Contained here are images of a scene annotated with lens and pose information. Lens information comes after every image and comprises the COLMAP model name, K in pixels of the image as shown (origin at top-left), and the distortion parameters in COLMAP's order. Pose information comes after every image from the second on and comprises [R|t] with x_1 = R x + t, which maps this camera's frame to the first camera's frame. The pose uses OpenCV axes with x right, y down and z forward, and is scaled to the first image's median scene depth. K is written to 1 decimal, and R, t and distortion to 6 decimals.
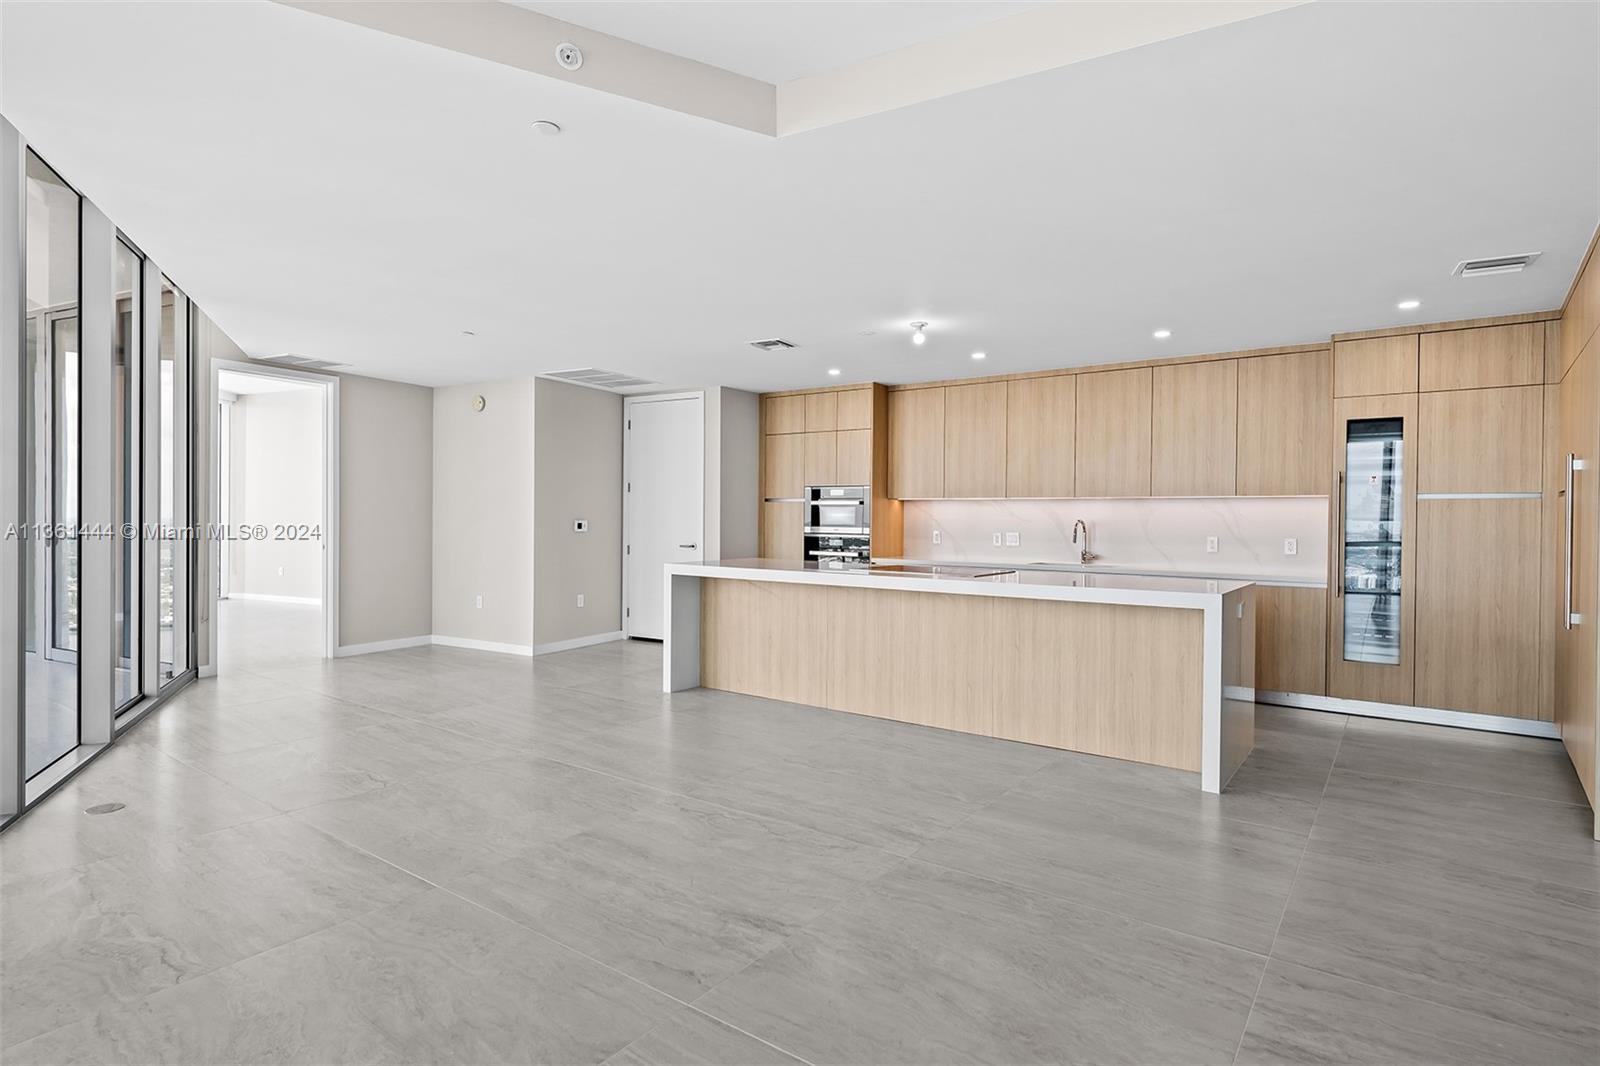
lens RADIAL K [[837.5, 0, 814.4], [0, 837.5, 523.2], [0, 0, 1]] dist [-0.005115, -0.002094]
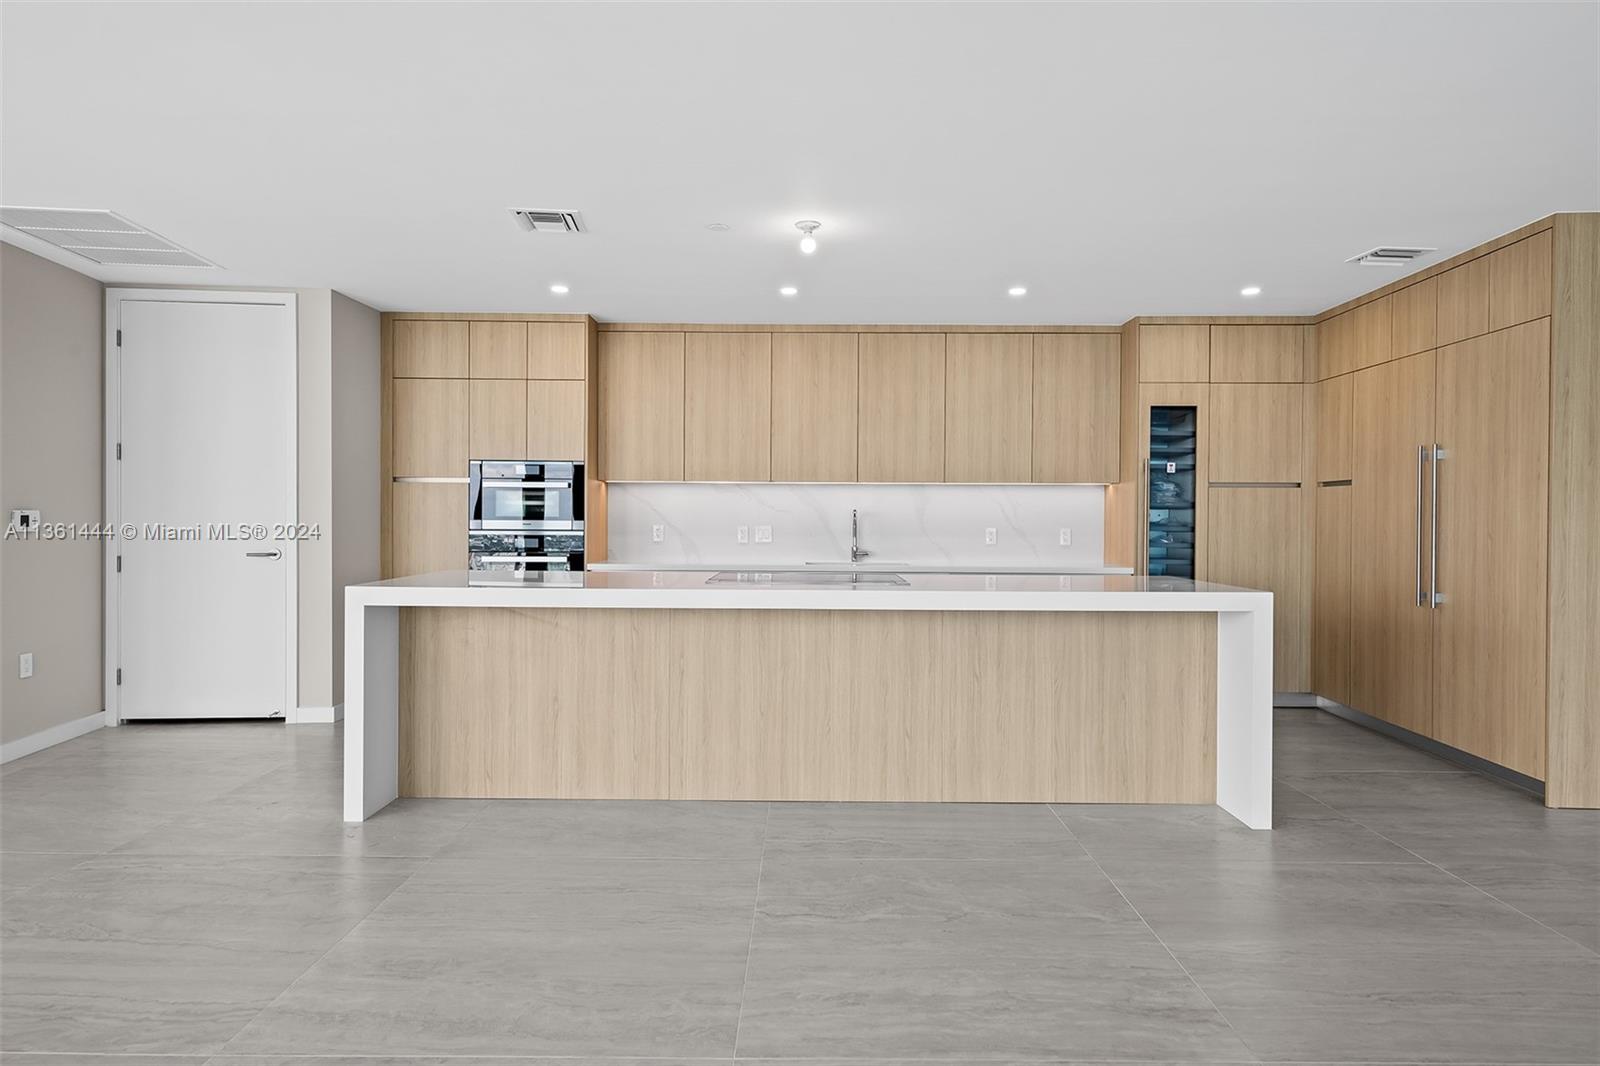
lens RADIAL K [[881.1, 0, 777.3], [0, 881.1, 526.7], [0, 0, 1]] dist [0.009035, -0.002951]
pose [[0.813079, -0.008581, 0.582090, -0.272054], [0.004864, 0.999957, 0.007947, 0.005983], [-0.582133, -0.003631, 0.813085, 0.353290]]
